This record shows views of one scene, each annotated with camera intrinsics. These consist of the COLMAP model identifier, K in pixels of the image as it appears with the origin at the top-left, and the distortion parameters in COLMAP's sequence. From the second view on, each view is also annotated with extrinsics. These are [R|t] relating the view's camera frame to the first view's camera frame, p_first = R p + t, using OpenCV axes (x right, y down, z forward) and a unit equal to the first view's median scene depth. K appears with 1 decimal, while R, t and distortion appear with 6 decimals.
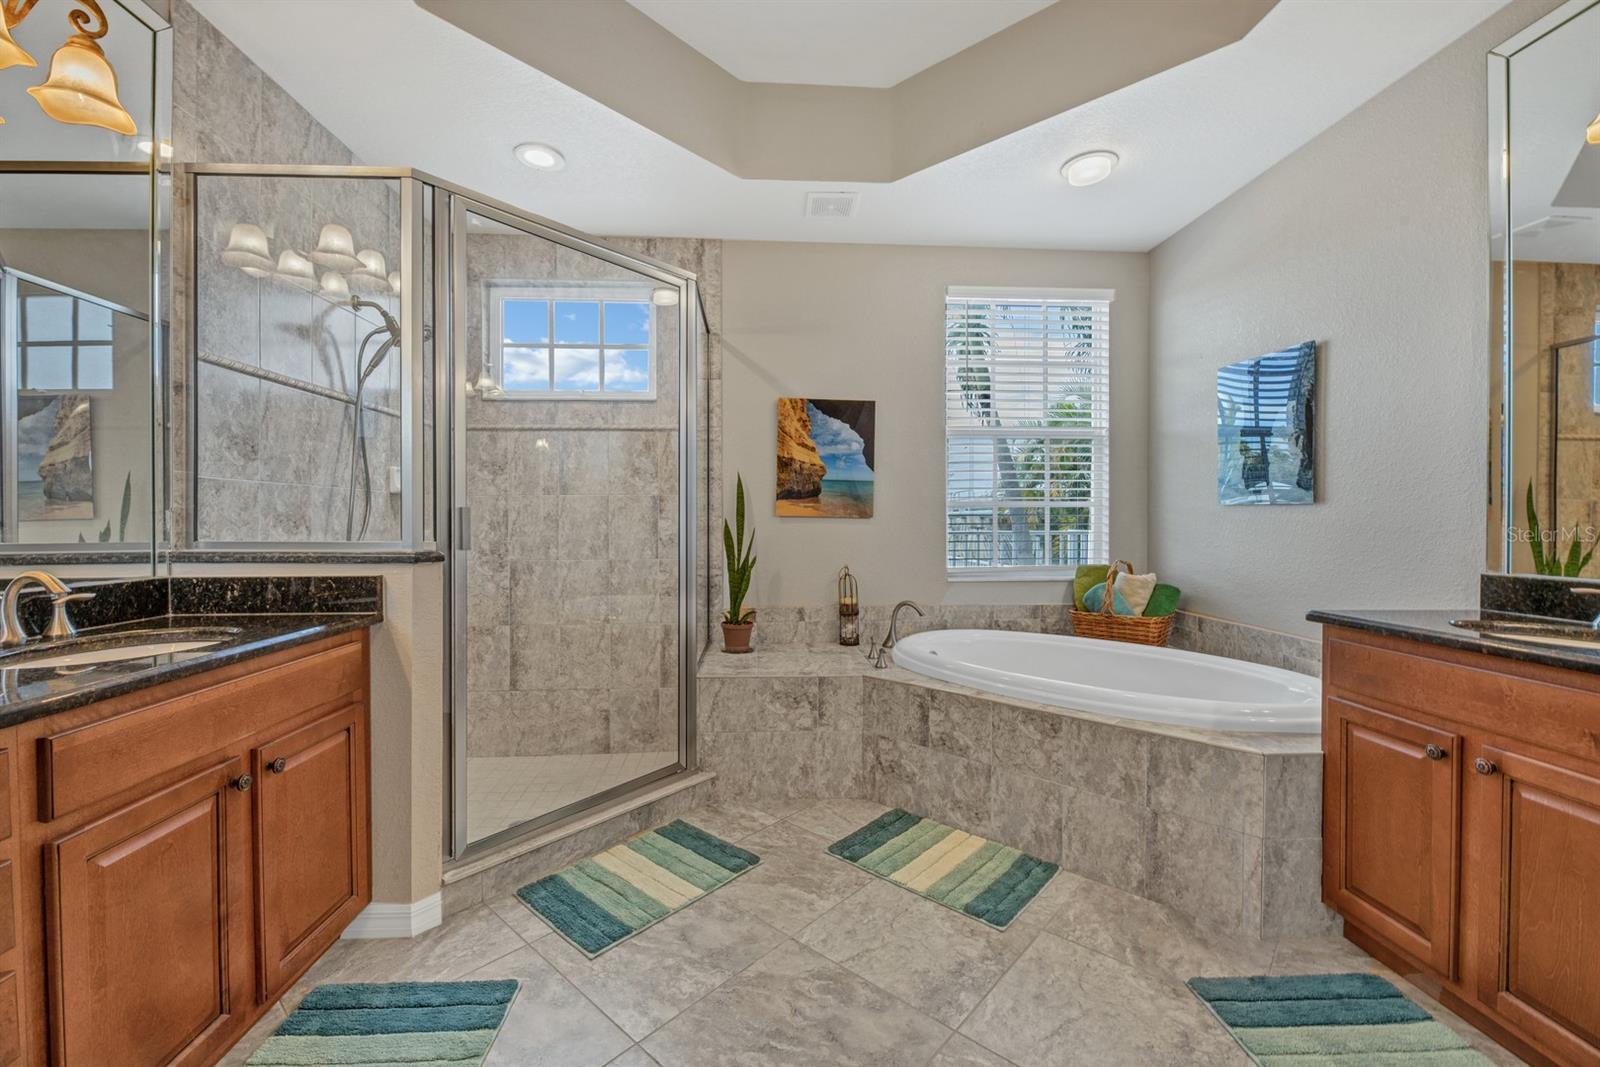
lens RADIAL K [[658.3, 0, 788.0], [0, 658.3, 531.2], [0, 0, 1]] dist [0.001892, -0.004529]
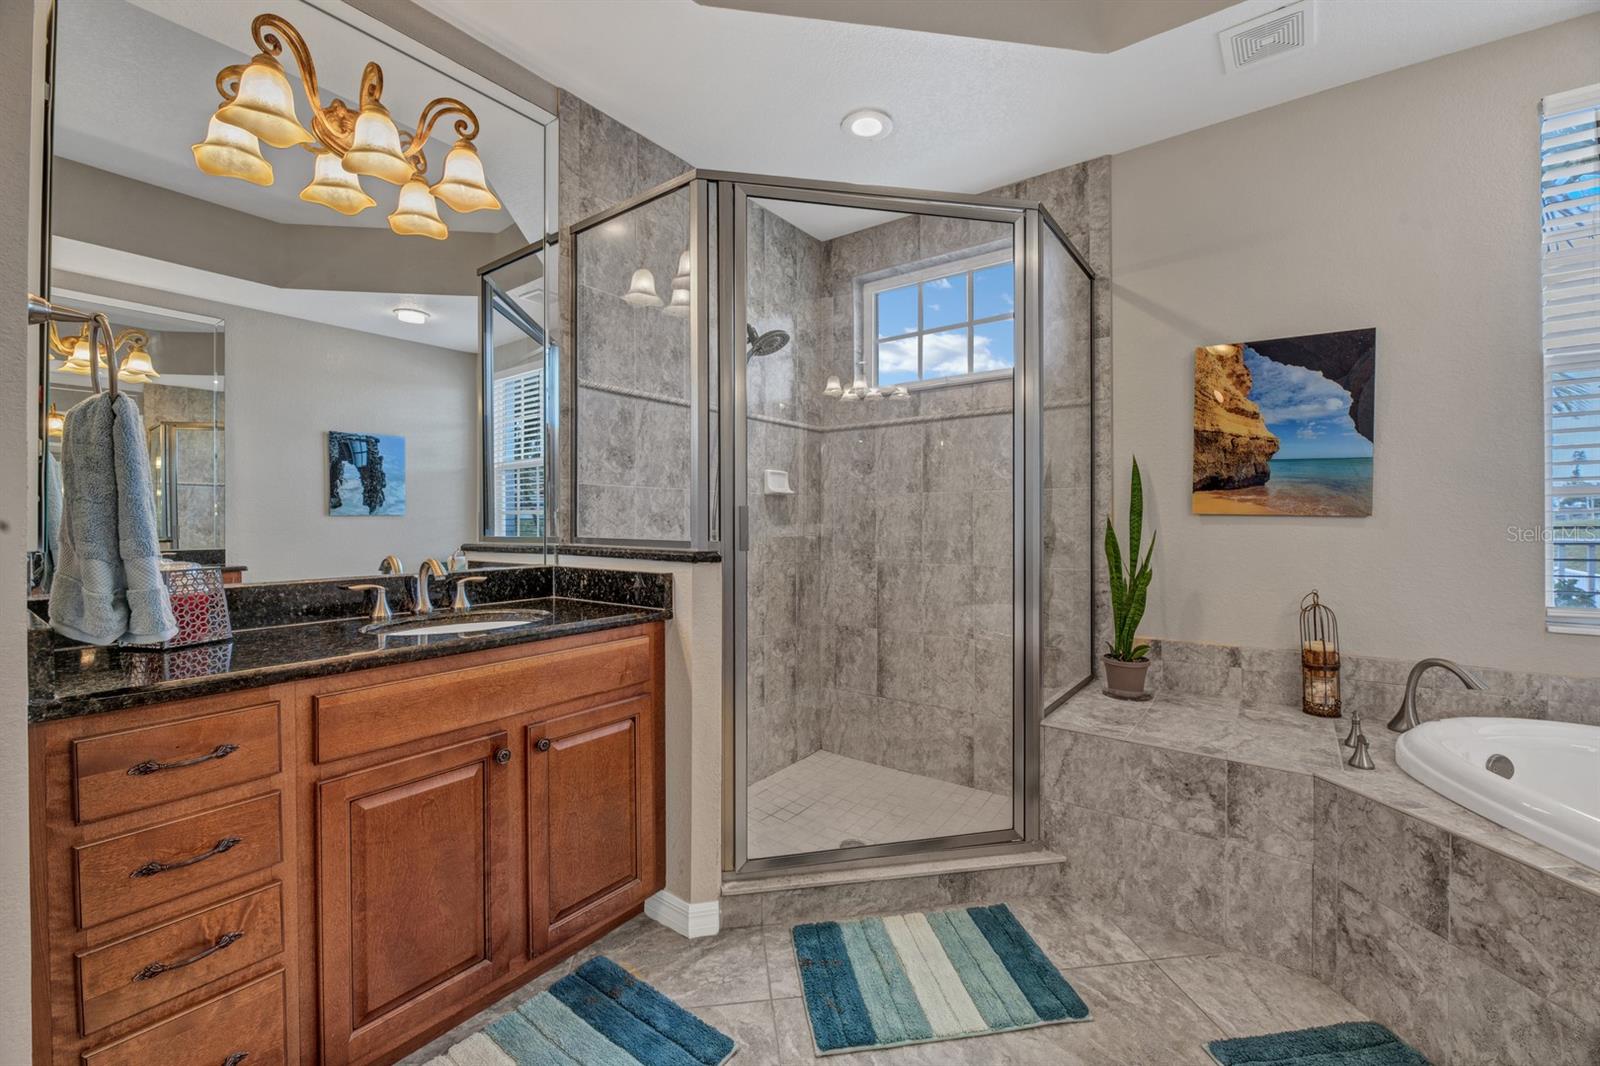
lens RADIAL K [[658.3, 0, 806.2], [0, 658.3, 522.5], [0, 0, 1]] dist [0.001892, -0.004529]
pose [[0.775501, 0.003554, -0.631336, 0.147577], [-0.011709, 0.999893, -0.008754, -0.004218], [0.631237, 0.014181, 0.775460, 0.251765]]
